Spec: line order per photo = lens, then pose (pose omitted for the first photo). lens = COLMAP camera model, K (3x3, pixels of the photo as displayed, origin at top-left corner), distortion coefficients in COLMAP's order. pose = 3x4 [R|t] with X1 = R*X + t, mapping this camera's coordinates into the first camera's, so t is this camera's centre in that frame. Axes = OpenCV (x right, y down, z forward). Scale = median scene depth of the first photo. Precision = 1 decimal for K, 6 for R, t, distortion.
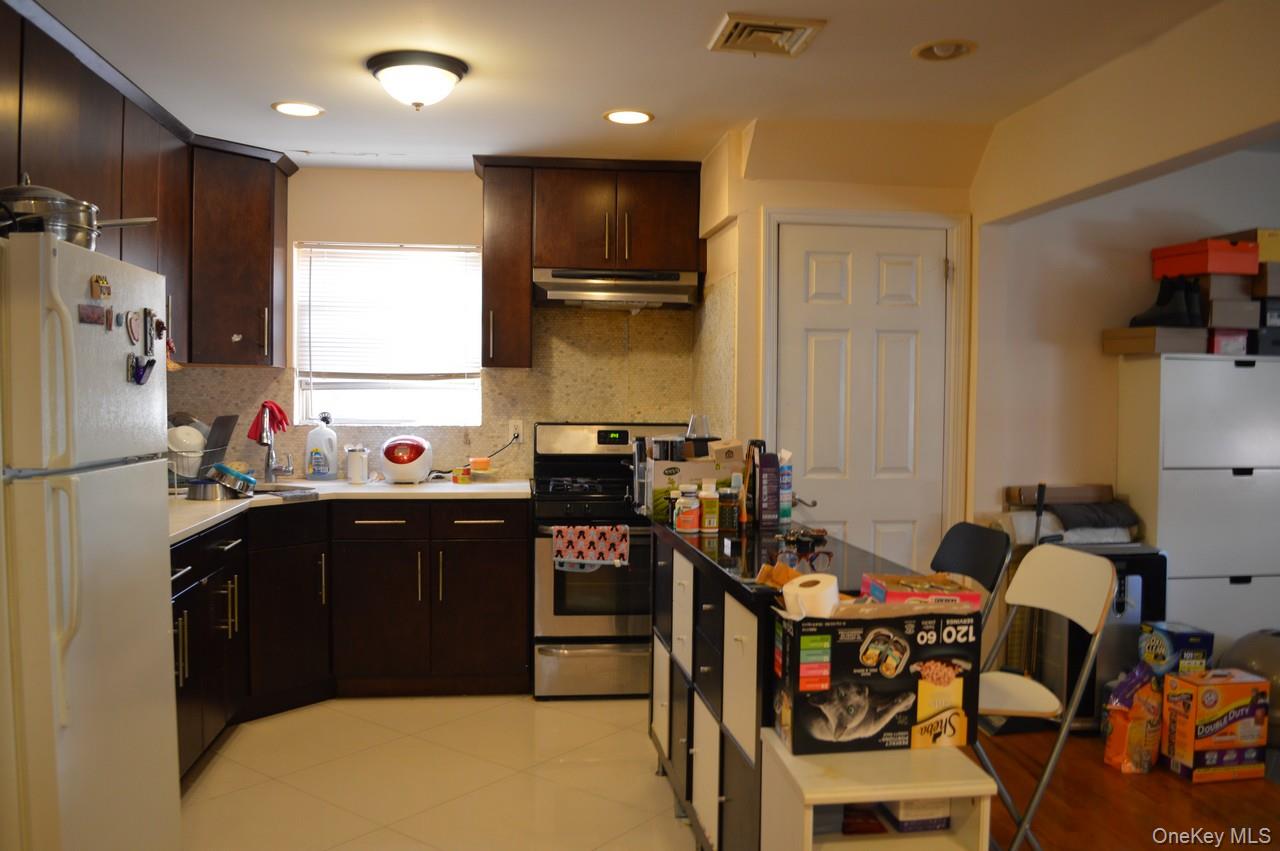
lens RADIAL K [[1027.7, 0, 640.0], [0, 1027.7, 425.5], [0, 0, 1]] dist [-0.075732, -0.003237]
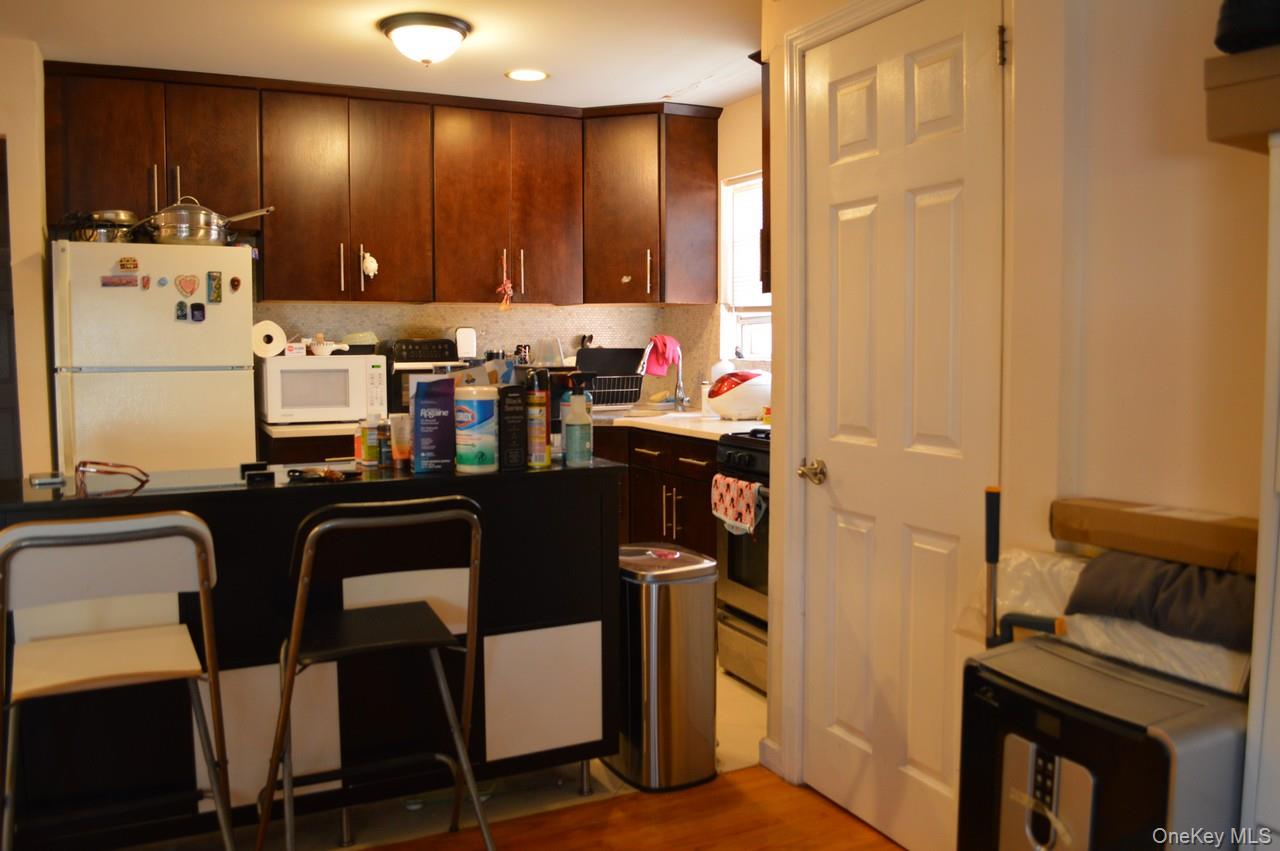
lens RADIAL K [[1027.7, 0, 640.0], [0, 1027.7, 425.5], [0, 0, 1]] dist [-0.075732, -0.003237]
pose [[0.324423, 0.065196, -0.943663, 0.718593], [-0.022296, 0.997872, 0.061276, 0.005677], [0.945649, 0.001160, 0.325187, 0.670506]]
